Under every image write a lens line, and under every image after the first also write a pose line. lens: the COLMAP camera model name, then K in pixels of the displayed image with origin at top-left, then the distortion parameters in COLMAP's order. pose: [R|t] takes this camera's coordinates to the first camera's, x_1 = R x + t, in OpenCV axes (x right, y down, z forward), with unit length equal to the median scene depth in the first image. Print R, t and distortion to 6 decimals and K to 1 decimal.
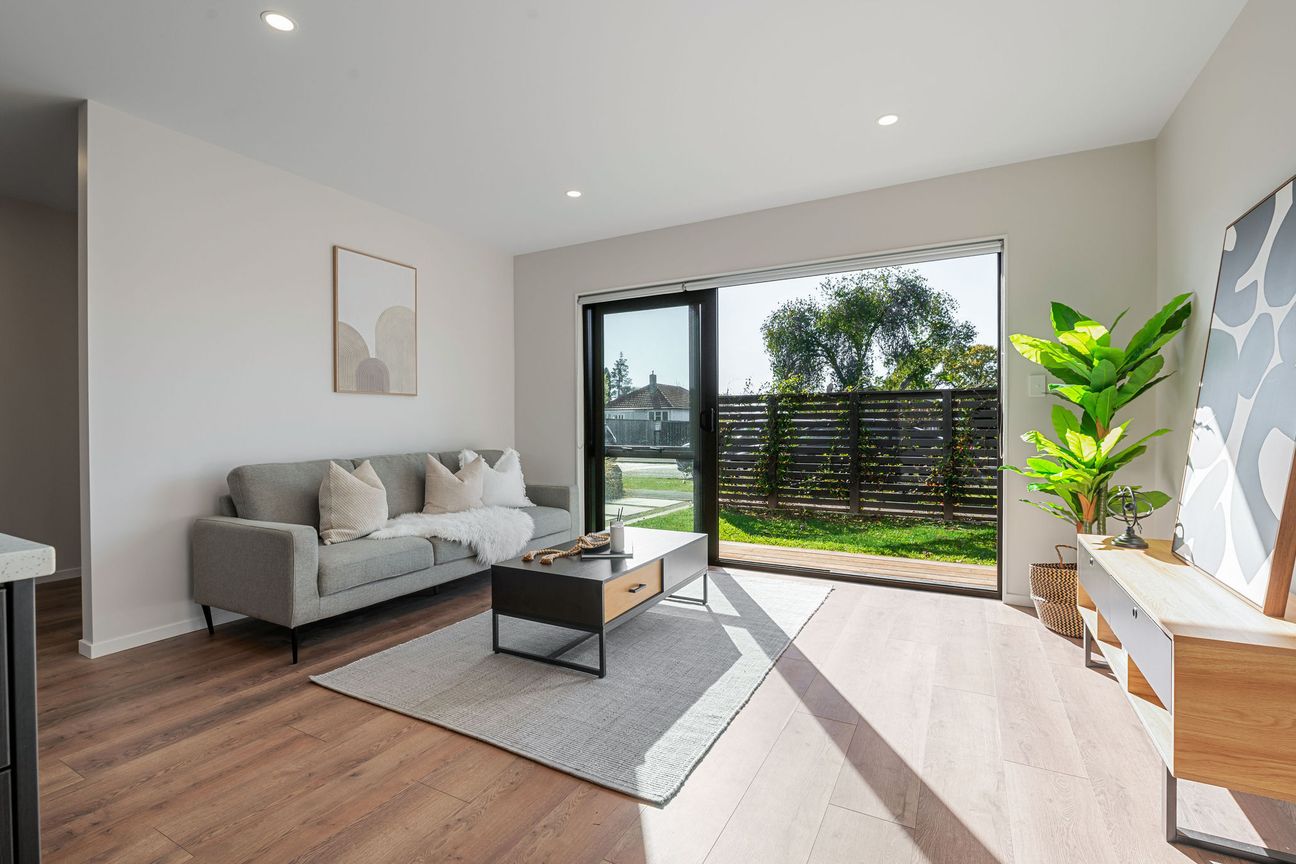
lens RADIAL K [[573.7, 0, 654.8], [0, 573.7, 429.8], [0, 0, 1]] dist [-0.004412, -0.000267]
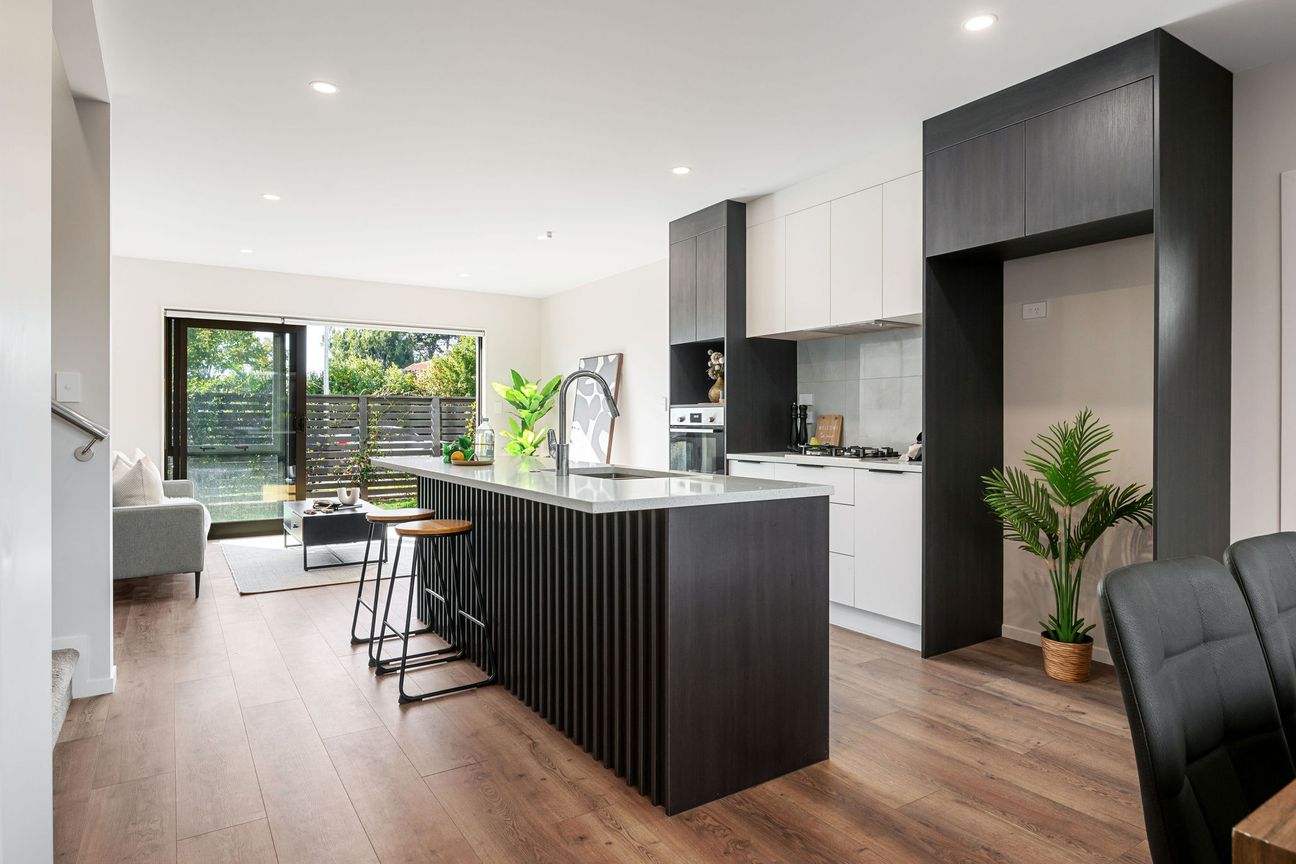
lens RADIAL K [[738.8, 0, 644.8], [0, 738.8, 423.2], [0, 0, 1]] dist [-0.005940, -0.002474]
pose [[0.484182, 0.001000, 0.874967, -1.015245], [0.001230, 0.999998, -0.001824, -0.013326], [-0.874967, 0.001959, 0.484179, -0.524754]]
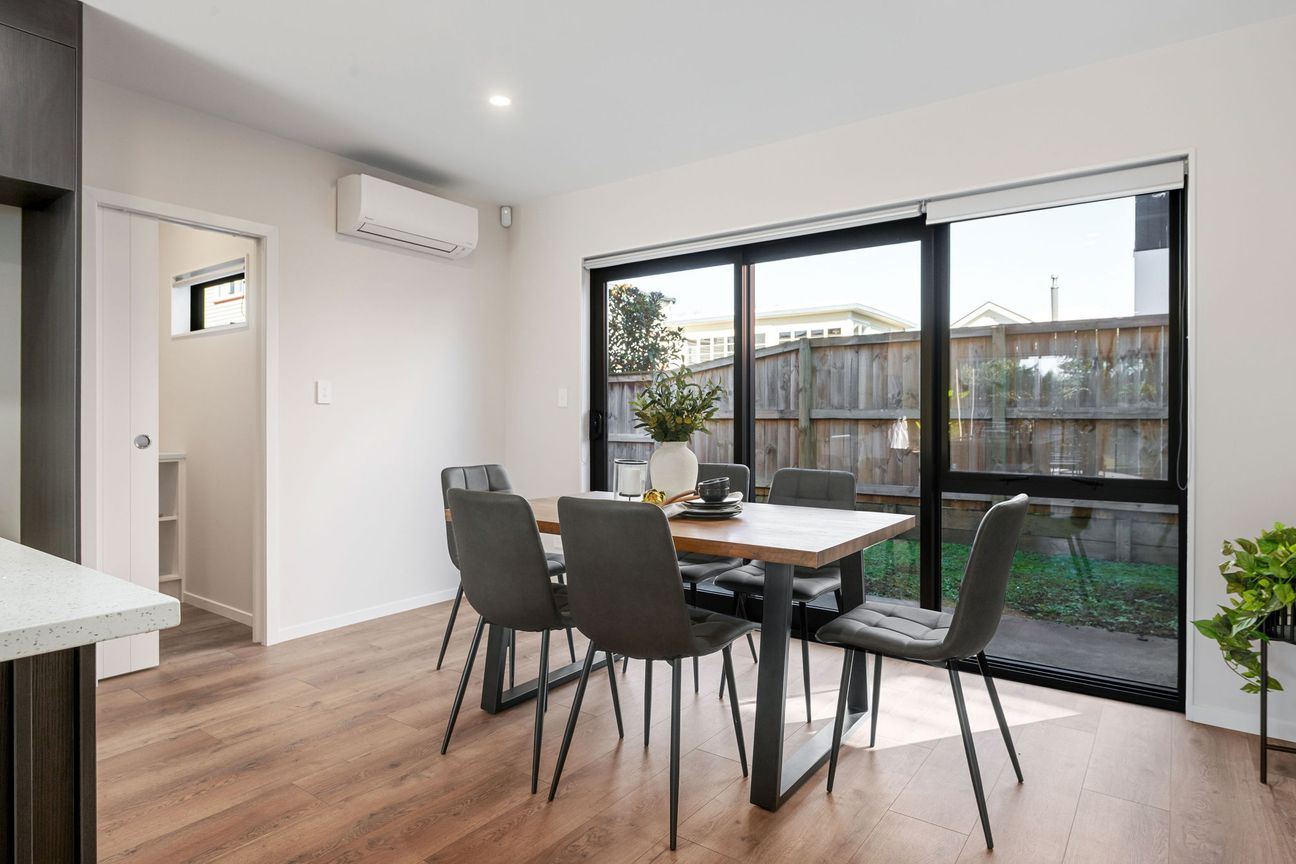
lens RADIAL K [[714.5, 0, 648.8], [0, 714.5, 425.2], [0, 0, 1]] dist [-0.002538, -0.000626]
pose [[-0.989583, 0.001617, 0.143953, -0.792971], [0.002846, 0.999961, 0.008331, -0.013880], [-0.143934, 0.008654, -0.989550, -0.112893]]
